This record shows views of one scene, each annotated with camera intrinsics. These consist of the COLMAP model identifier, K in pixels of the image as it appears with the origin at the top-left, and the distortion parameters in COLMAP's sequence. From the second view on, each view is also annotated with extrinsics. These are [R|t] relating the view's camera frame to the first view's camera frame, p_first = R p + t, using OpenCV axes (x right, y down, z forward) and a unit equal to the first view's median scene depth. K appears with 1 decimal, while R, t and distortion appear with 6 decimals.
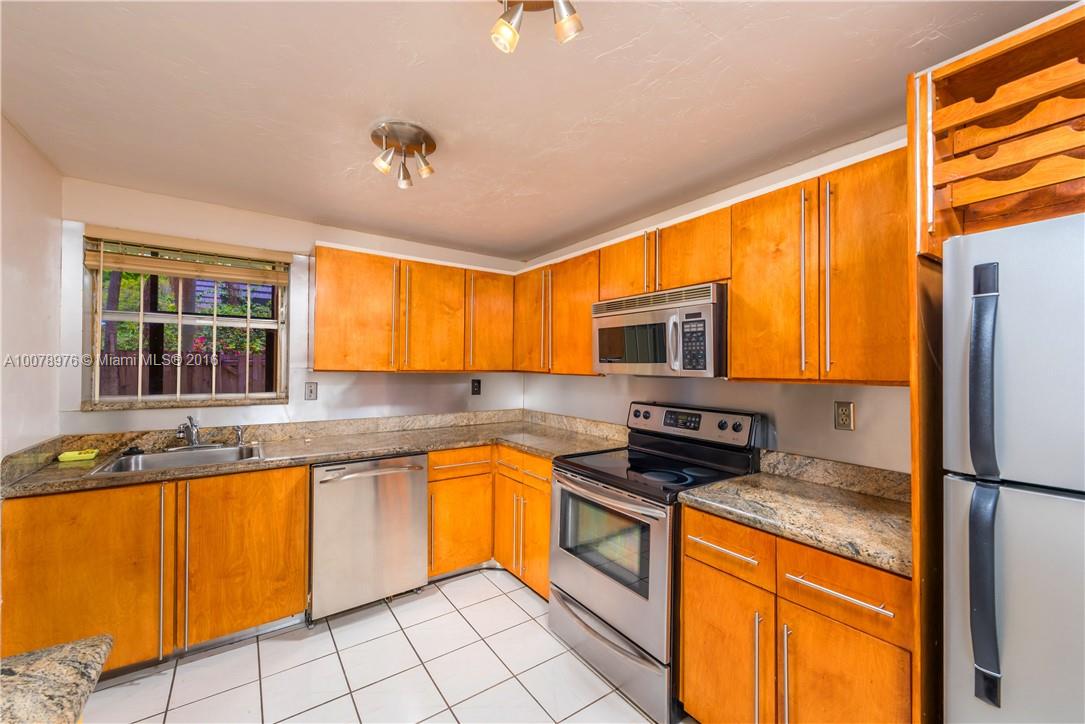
lens RADIAL K [[427.8, 0, 539.3], [0, 427.8, 366.6], [0, 0, 1]] dist [0.022324, -0.004791]
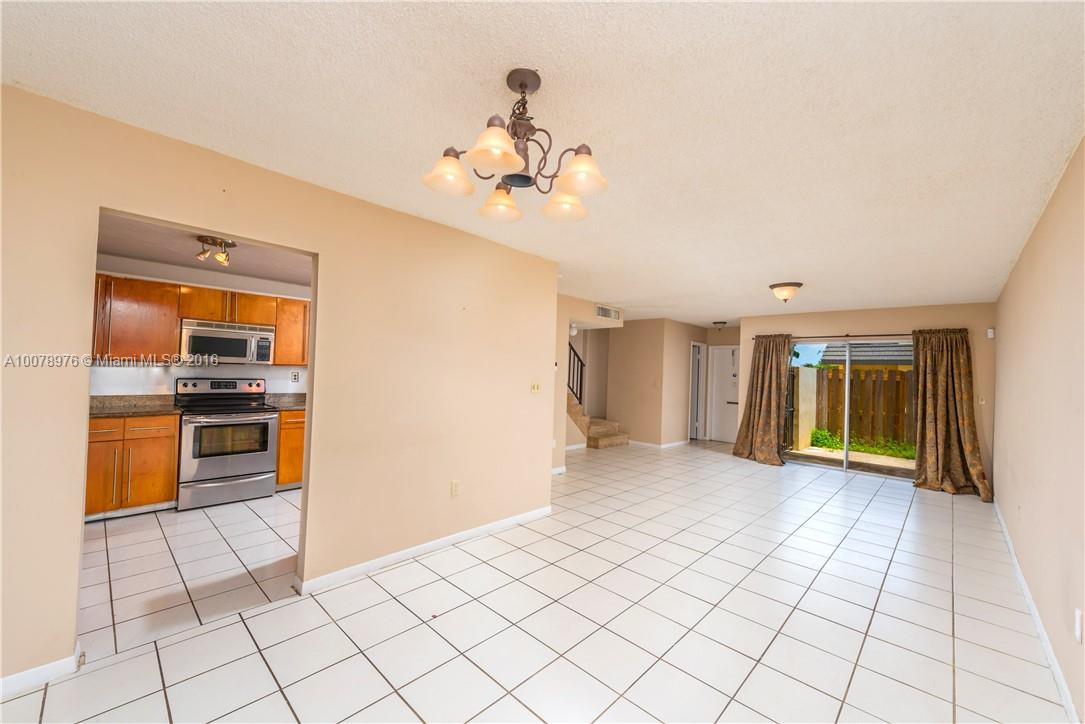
lens RADIAL K [[427.8, 0, 539.3], [0, 427.8, 366.6], [0, 0, 1]] dist [0.022324, -0.004791]
pose [[-0.202316, -0.007035, 0.979295, -2.175616], [-0.035147, 0.999382, -0.000082, -0.014586], [-0.978689, -0.034436, -0.202439, -0.030924]]
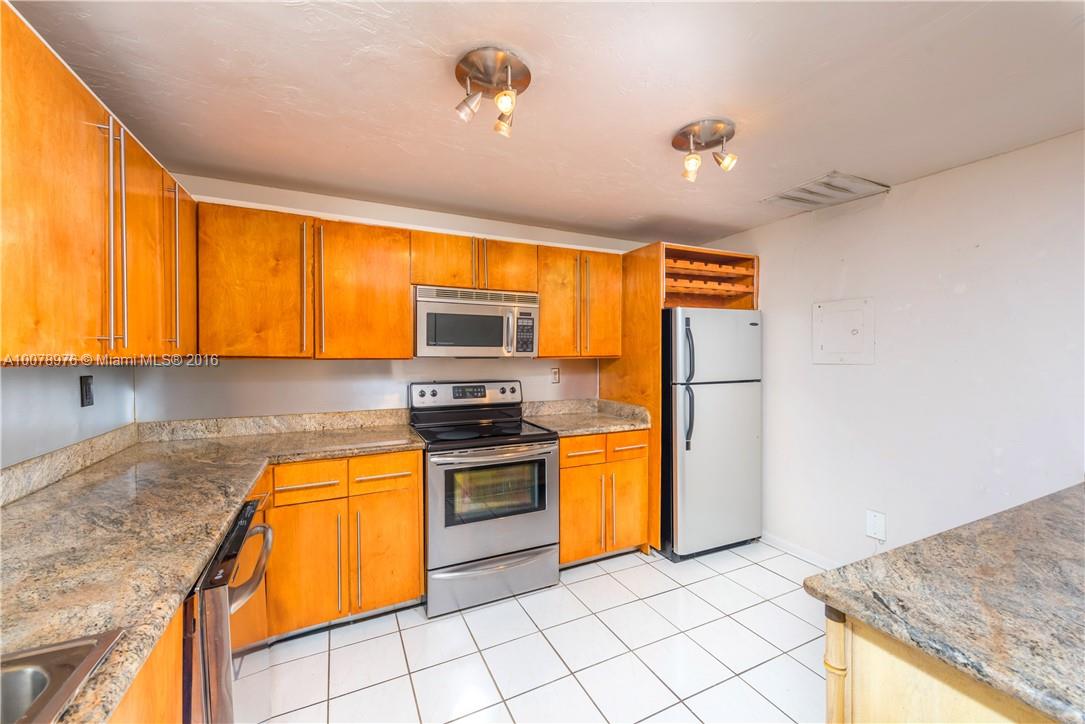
lens RADIAL K [[427.8, 0, 539.3], [0, 427.8, 366.6], [0, 0, 1]] dist [0.022324, -0.004791]
pose [[0.152872, -0.040929, 0.987398, -0.984940], [0.001594, 0.999151, 0.041169, -0.001807], [-0.988245, -0.004719, 0.152808, 0.680427]]
